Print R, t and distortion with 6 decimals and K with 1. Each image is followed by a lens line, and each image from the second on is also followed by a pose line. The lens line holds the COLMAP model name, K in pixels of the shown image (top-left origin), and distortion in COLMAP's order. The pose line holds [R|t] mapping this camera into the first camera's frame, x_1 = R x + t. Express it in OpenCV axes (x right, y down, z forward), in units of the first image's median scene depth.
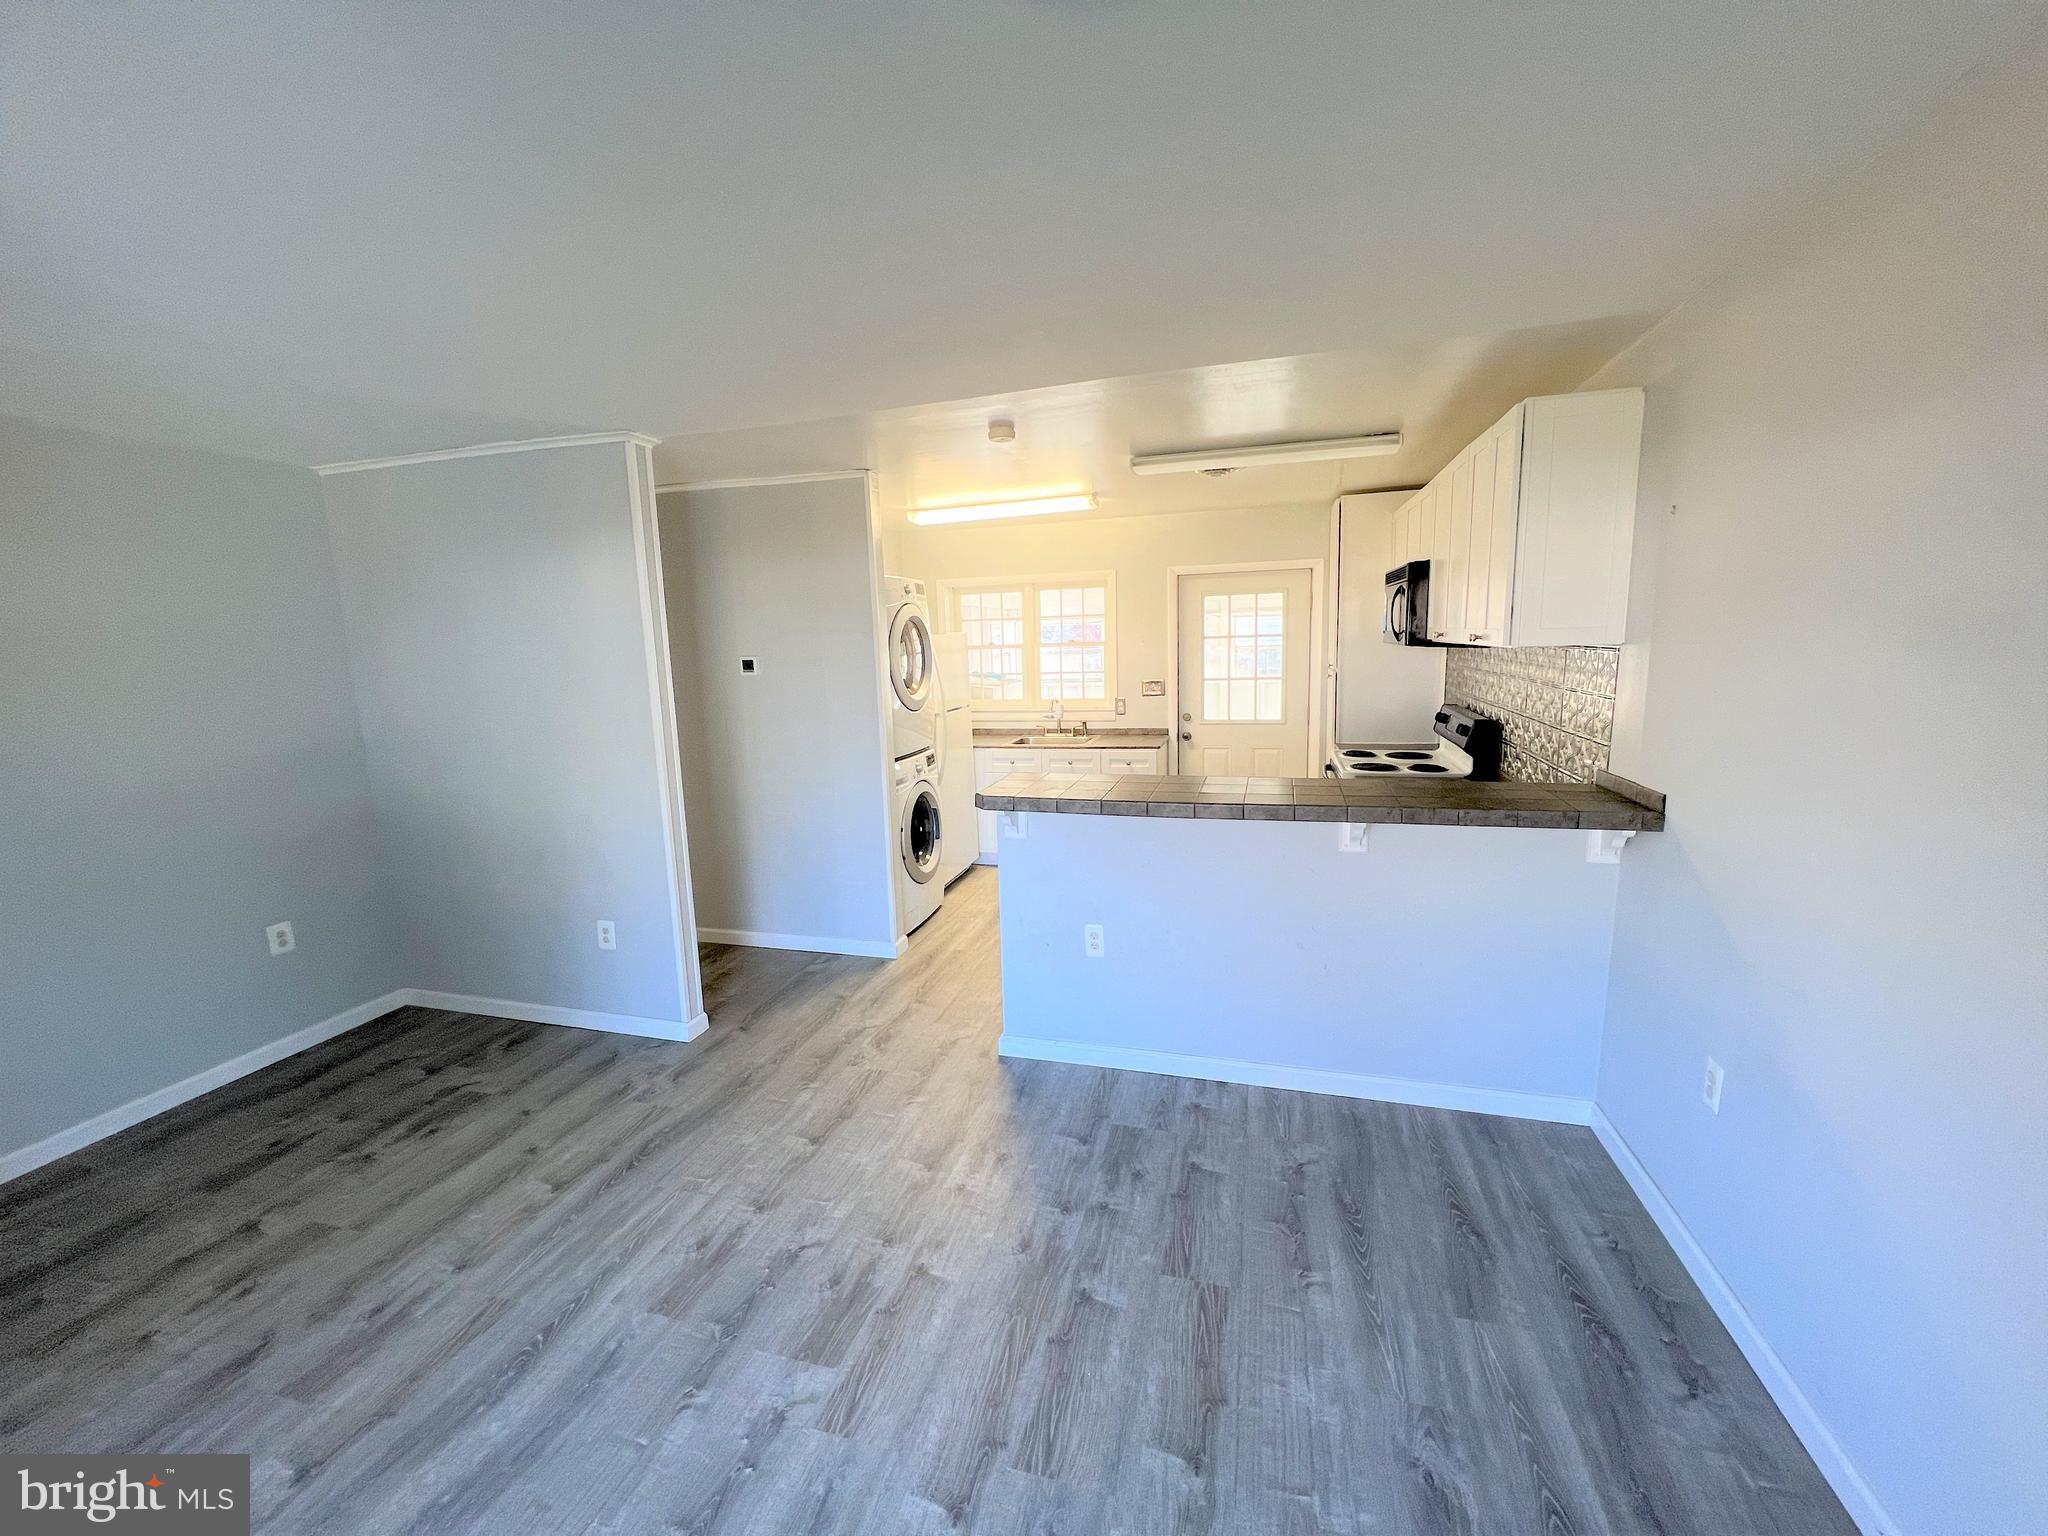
lens RADIAL K [[820.4, 0, 1014.7], [0, 820.4, 769.2], [0, 0, 1]] dist [-0.000362, -0.000860]
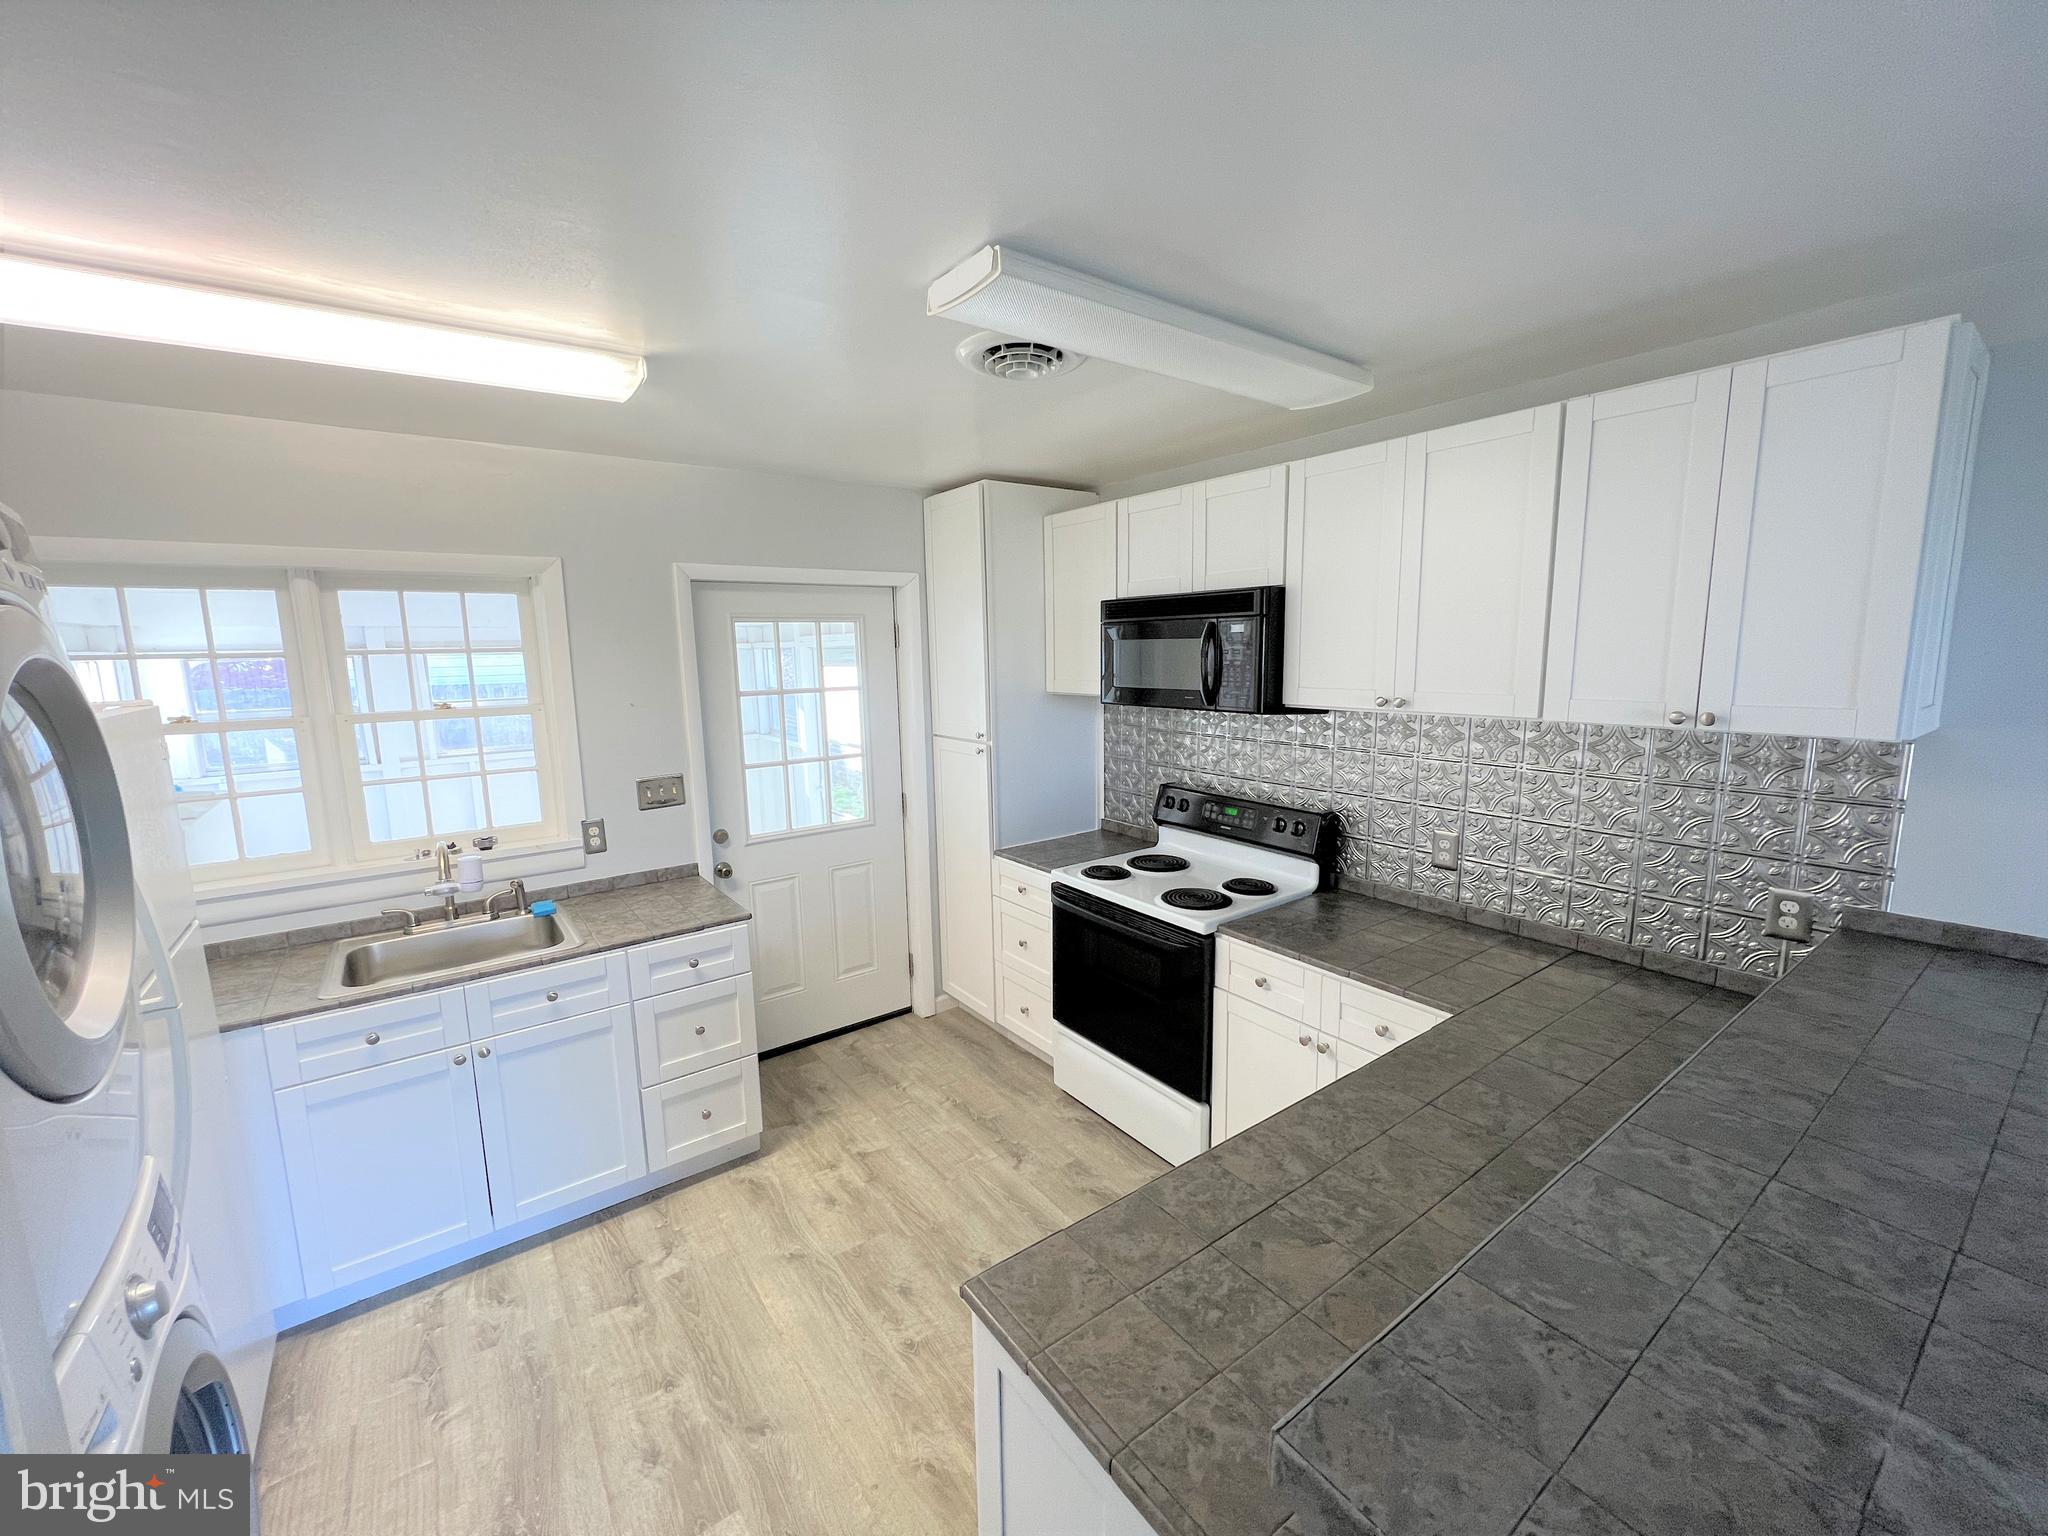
lens RADIAL K [[820.4, 0, 1010.5], [0, 820.4, 773.6], [0, 0, 1]] dist [-0.000362, -0.000860]
pose [[0.596708, -0.100861, 0.796095, -0.111941], [0.126822, 0.991455, 0.030553, -0.098418], [-0.792373, 0.082731, 0.604400, 0.507306]]
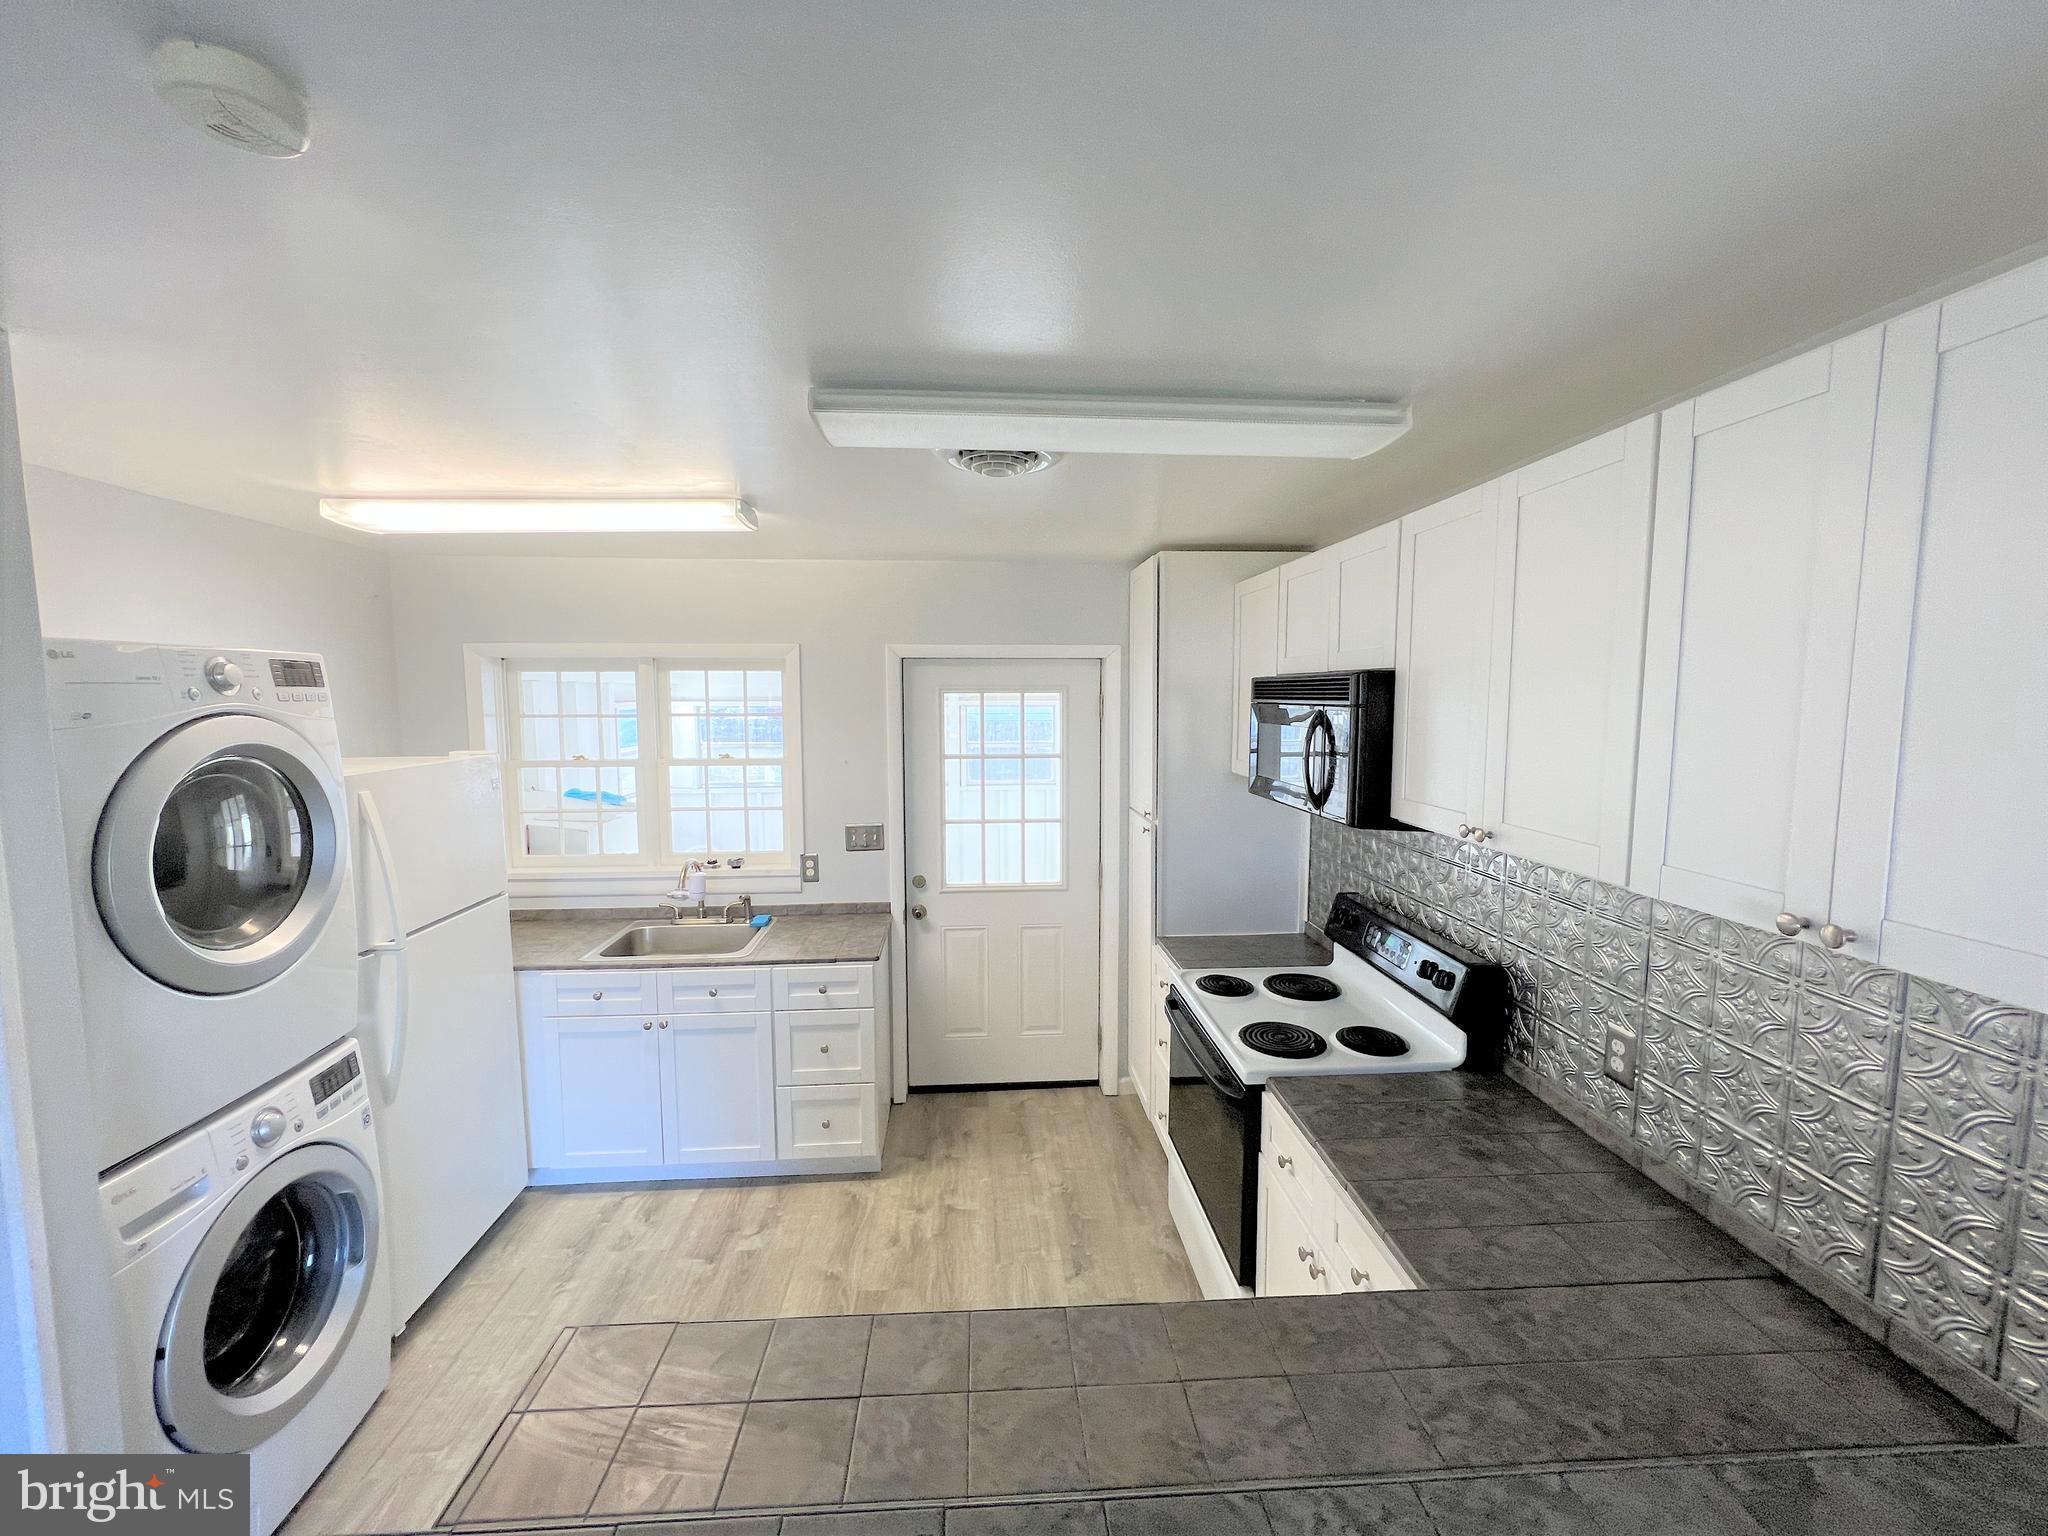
lens RADIAL K [[820.4, 0, 1020.6], [0, 820.4, 771.2], [0, 0, 1]] dist [-0.000362, -0.000860]
pose [[0.934549, -0.002113, 0.355828, 0.060653], [0.027805, 0.997358, -0.067105, -0.104019], [-0.354747, 0.072607, 0.932139, 0.385285]]
